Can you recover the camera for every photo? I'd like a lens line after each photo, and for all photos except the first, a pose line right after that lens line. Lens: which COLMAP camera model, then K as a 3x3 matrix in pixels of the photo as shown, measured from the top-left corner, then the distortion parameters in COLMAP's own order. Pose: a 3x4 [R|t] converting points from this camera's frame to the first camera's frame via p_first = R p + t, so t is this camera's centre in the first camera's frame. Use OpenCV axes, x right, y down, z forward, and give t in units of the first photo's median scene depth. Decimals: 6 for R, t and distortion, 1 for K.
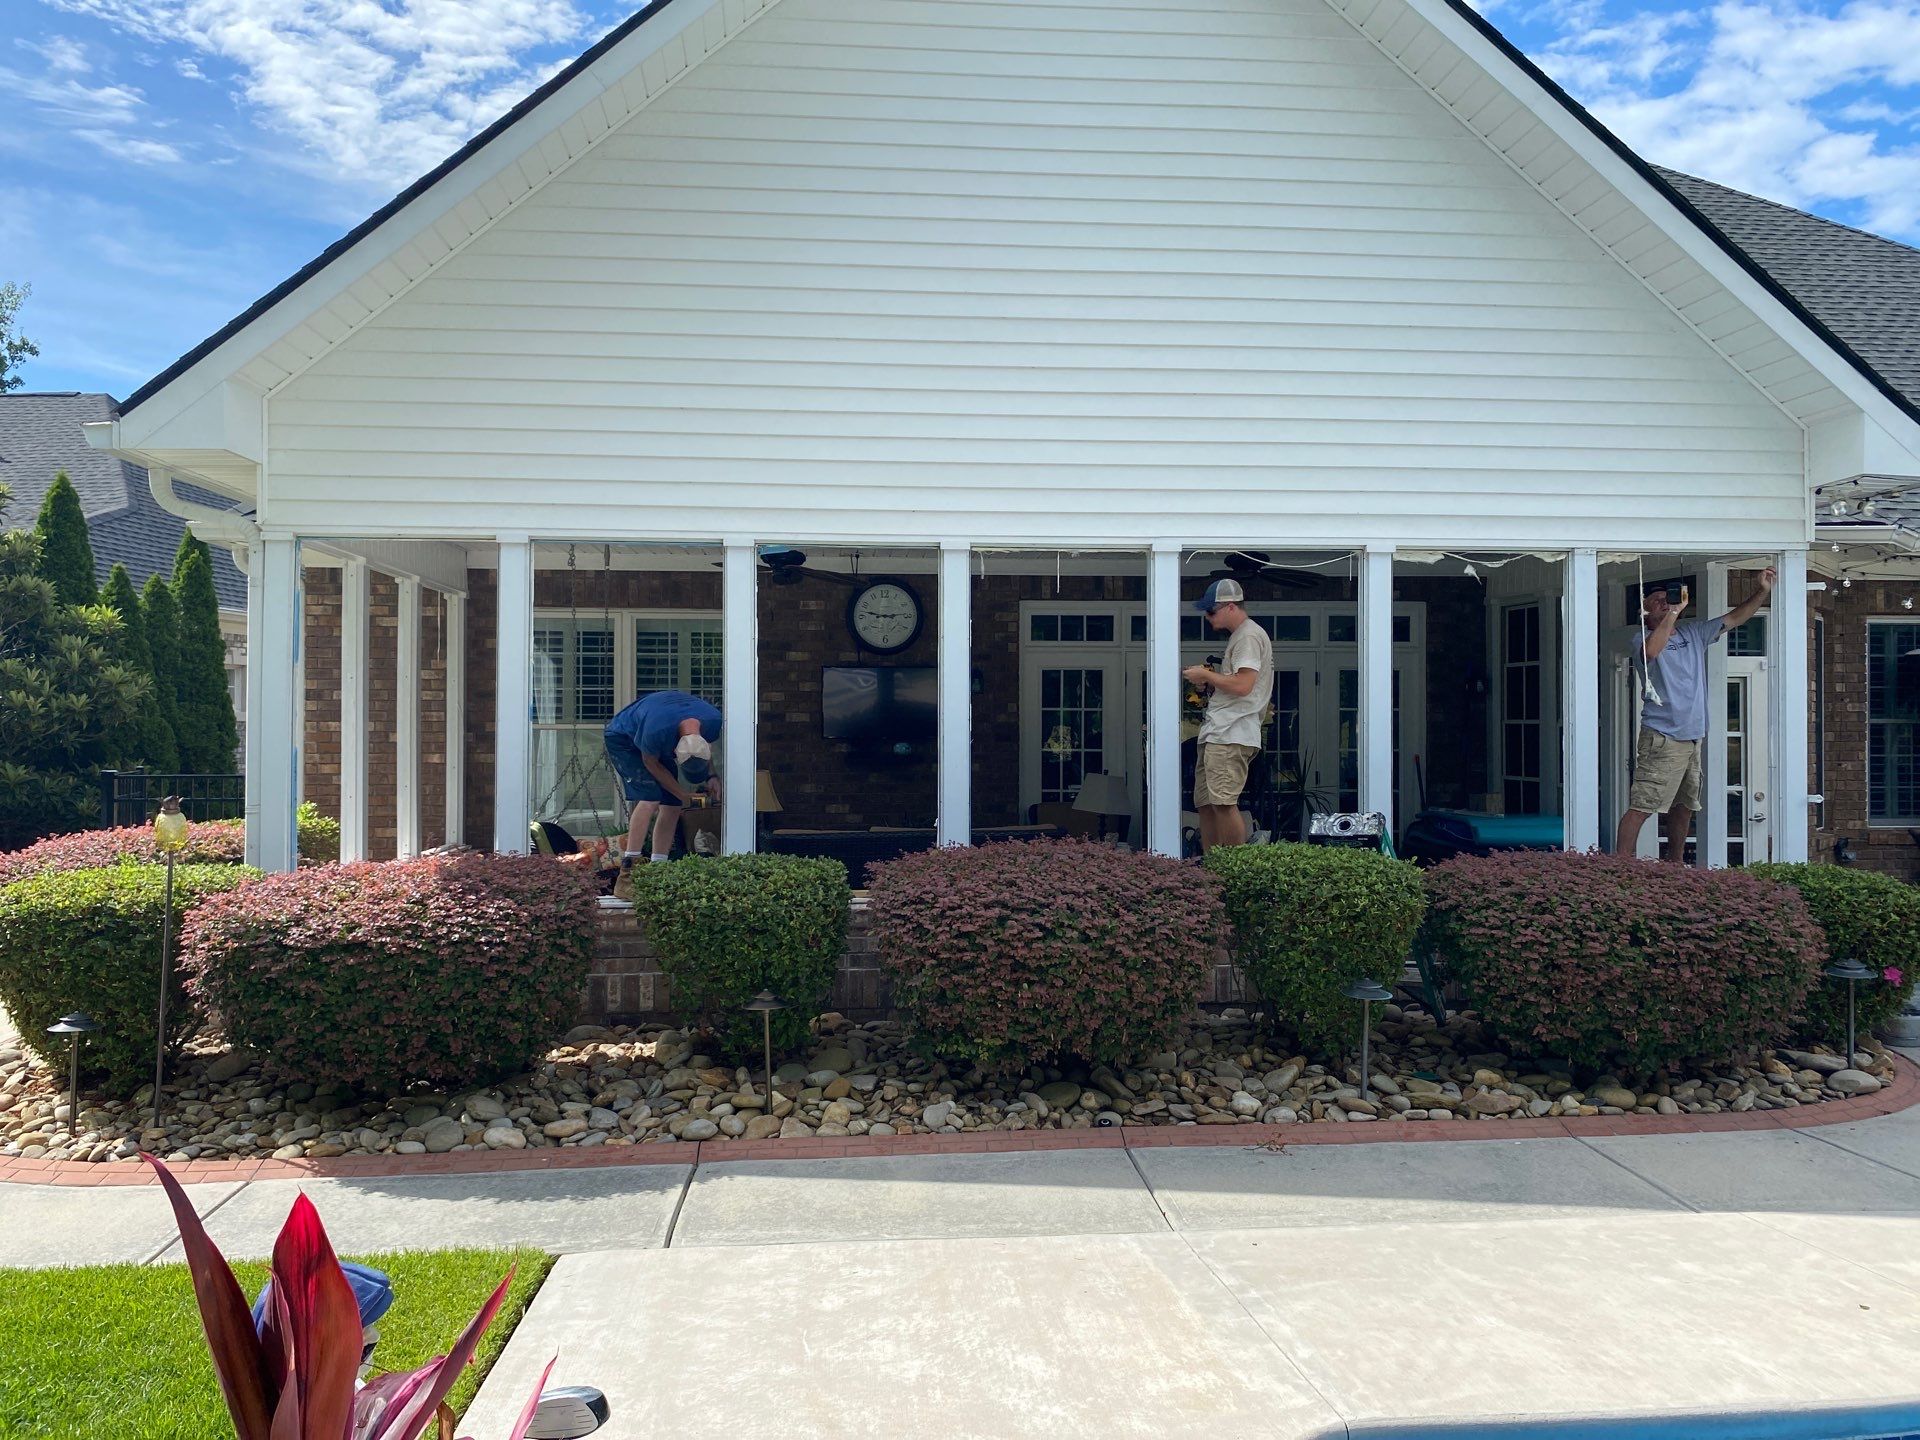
lens RADIAL K [[1471.6, 0, 934.5], [0, 1471.6, 685.1], [0, 0, 1]] dist [0.024537, -0.024312]
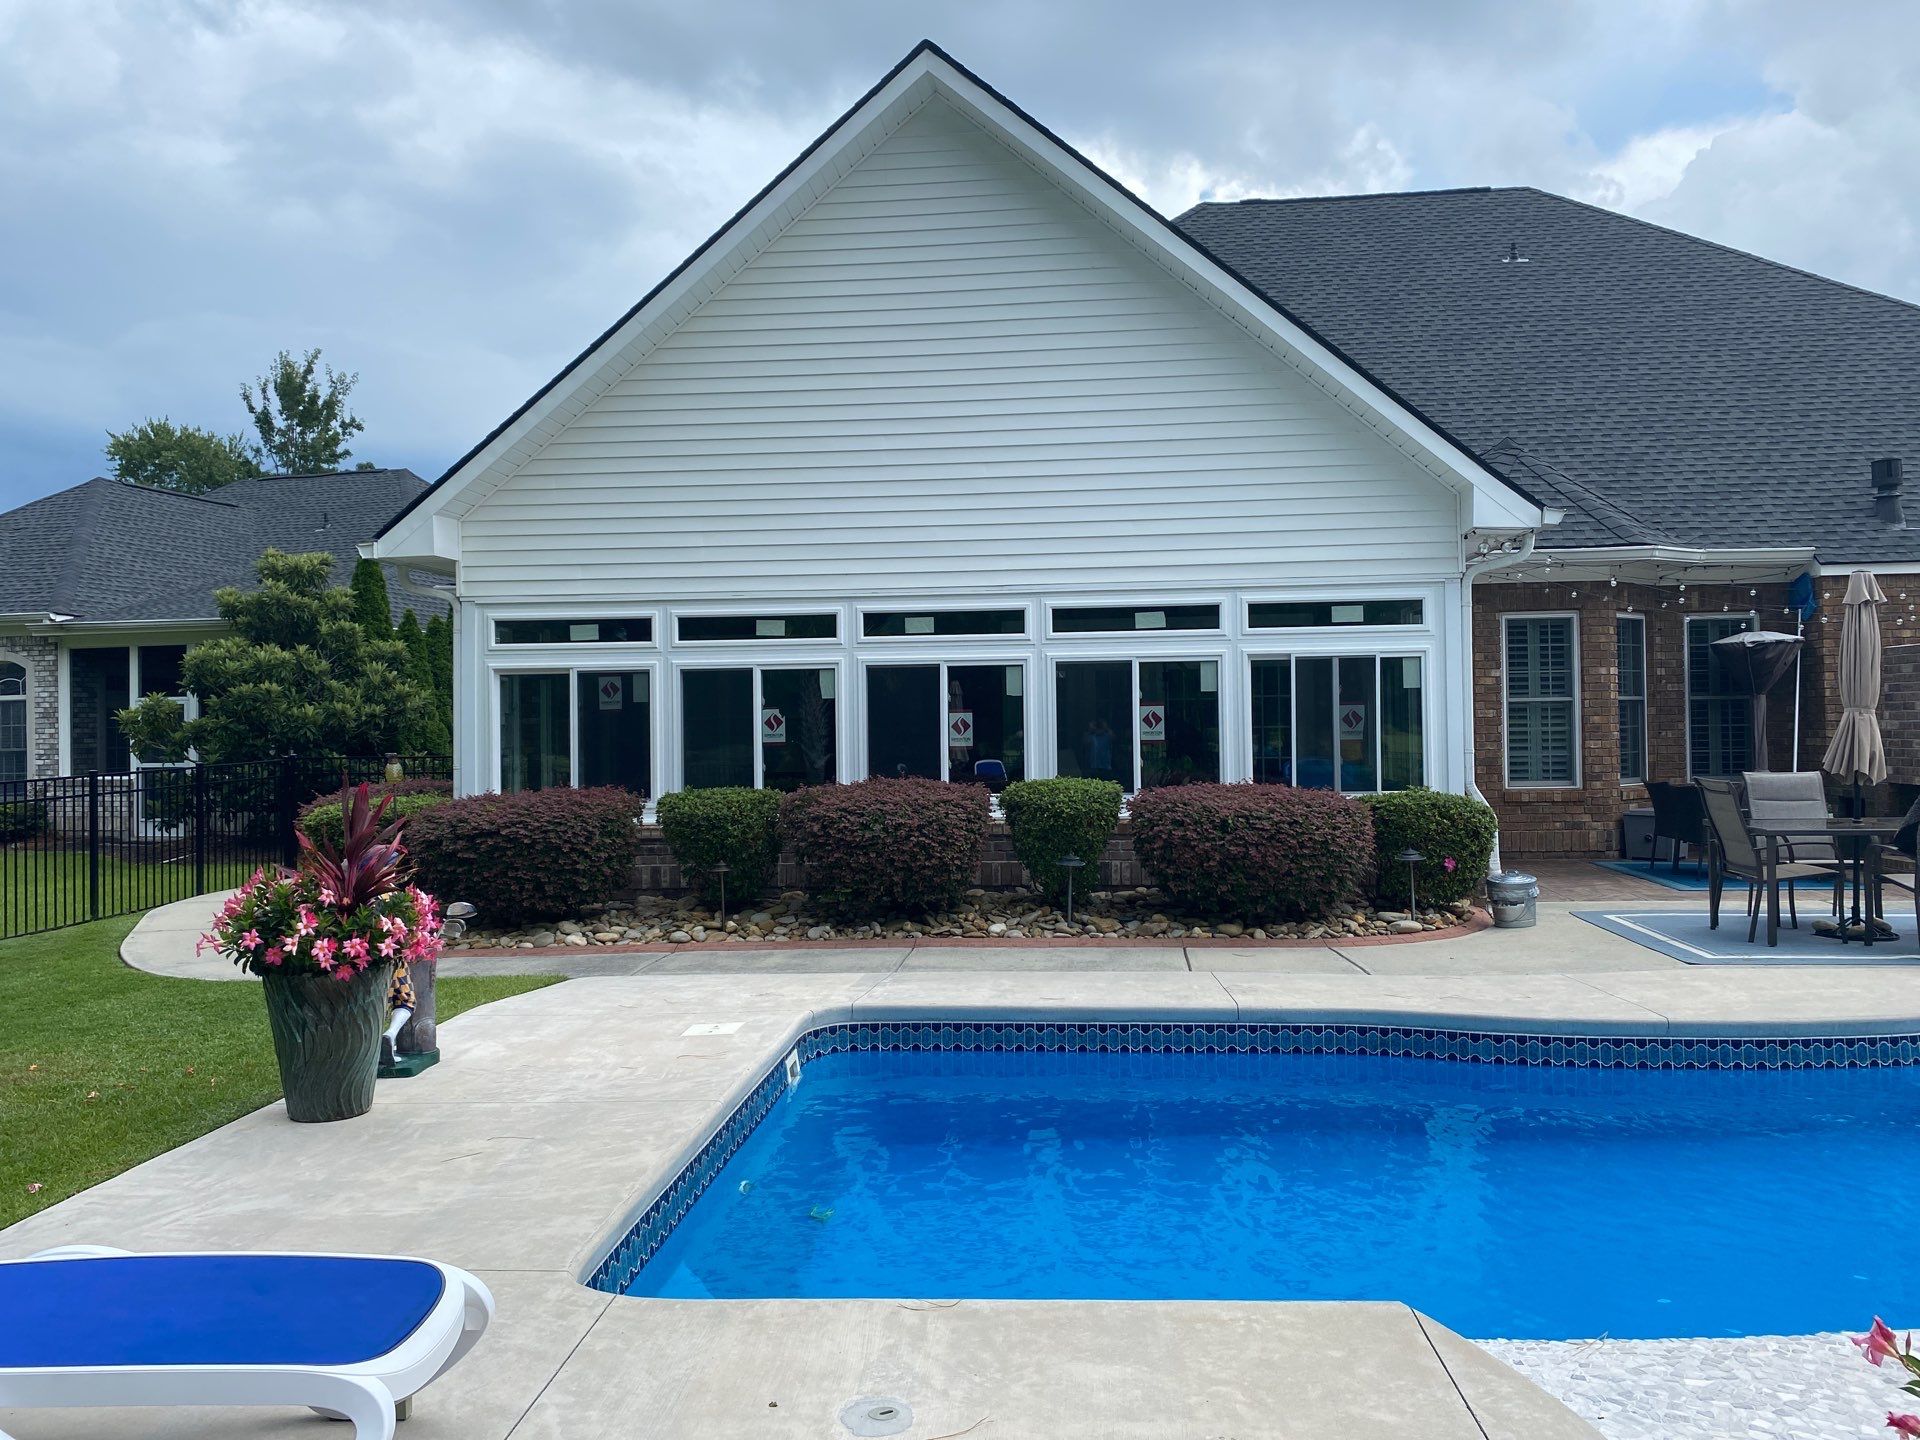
lens RADIAL K [[1471.6, 0, 949.3], [0, 1471.6, 701.1], [0, 0, 1]] dist [0.024537, -0.024312]
pose [[0.984205, -0.017735, -0.176144, 0.255871], [0.019590, 0.999769, 0.008799, 0.004204], [0.175947, -0.012111, 0.984325, -0.370834]]
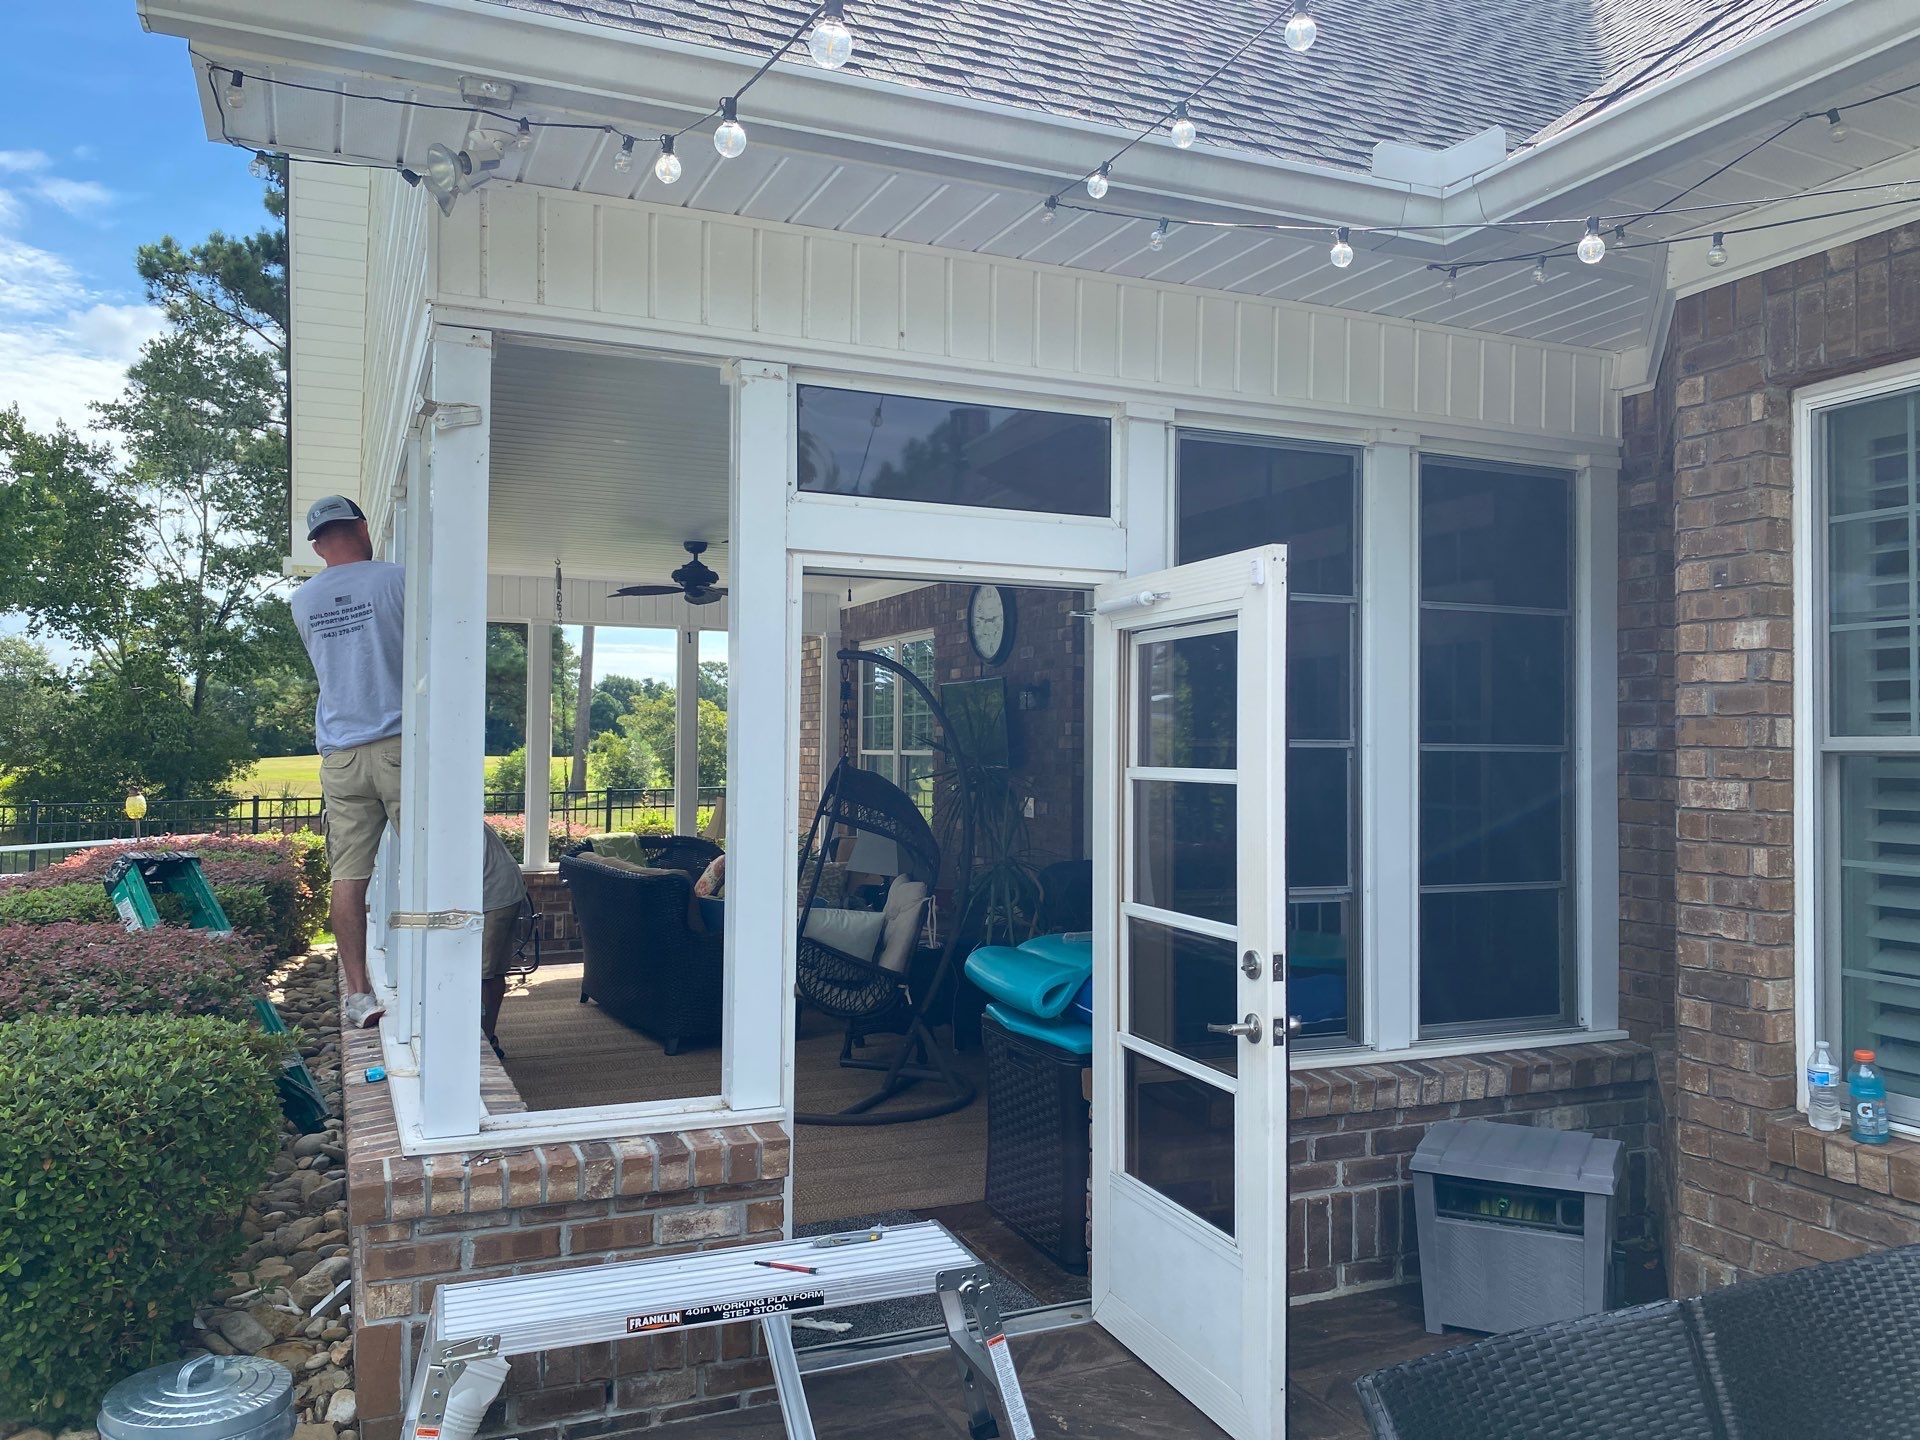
lens RADIAL K [[1471.6, 0, 983.6], [0, 1471.6, 710.6], [0, 0, 1]] dist [0.024537, -0.024312]
pose [[0.329274, -0.023813, -0.943934, 0.747926], [0.020107, 0.999632, -0.018204, 0.019267], [0.944020, -0.012986, 0.329632, 0.718118]]
